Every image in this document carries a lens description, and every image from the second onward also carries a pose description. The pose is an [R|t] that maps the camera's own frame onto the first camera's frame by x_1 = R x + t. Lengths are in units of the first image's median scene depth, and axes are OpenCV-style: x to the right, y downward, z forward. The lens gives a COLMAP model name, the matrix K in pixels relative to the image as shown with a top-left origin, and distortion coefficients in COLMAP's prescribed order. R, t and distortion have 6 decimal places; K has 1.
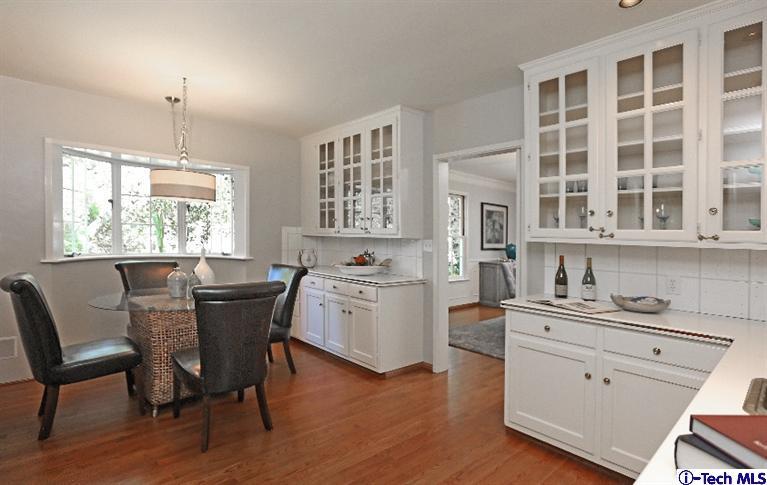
lens RADIAL K [[386.0, 0, 383.5], [0, 386.0, 242.5], [0, 0, 1]] dist [-0.030102, -0.000134]
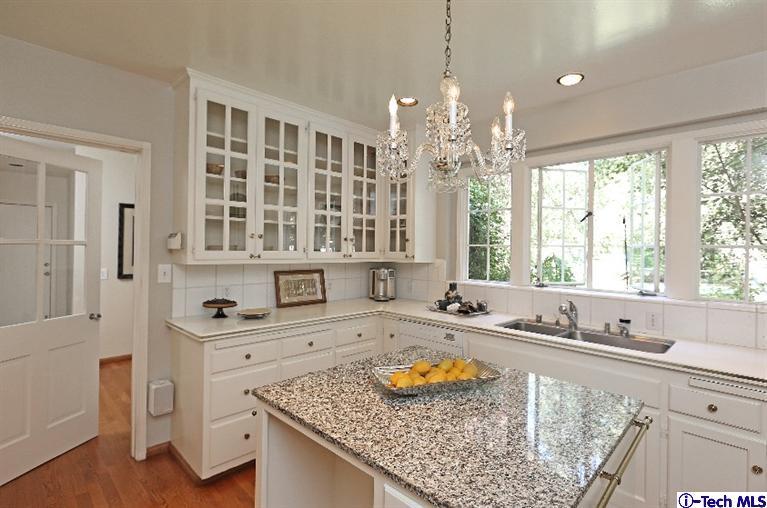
lens RADIAL K [[372.8, 0, 383.5], [0, 372.8, 254.0], [0, 0, 1]] dist [0.001262, 0.000273]
pose [[-0.054280, -0.007487, 0.998498, -0.666521], [0.029071, 0.999536, 0.009075, -0.027967], [-0.998102, 0.029520, -0.054037, 0.729247]]
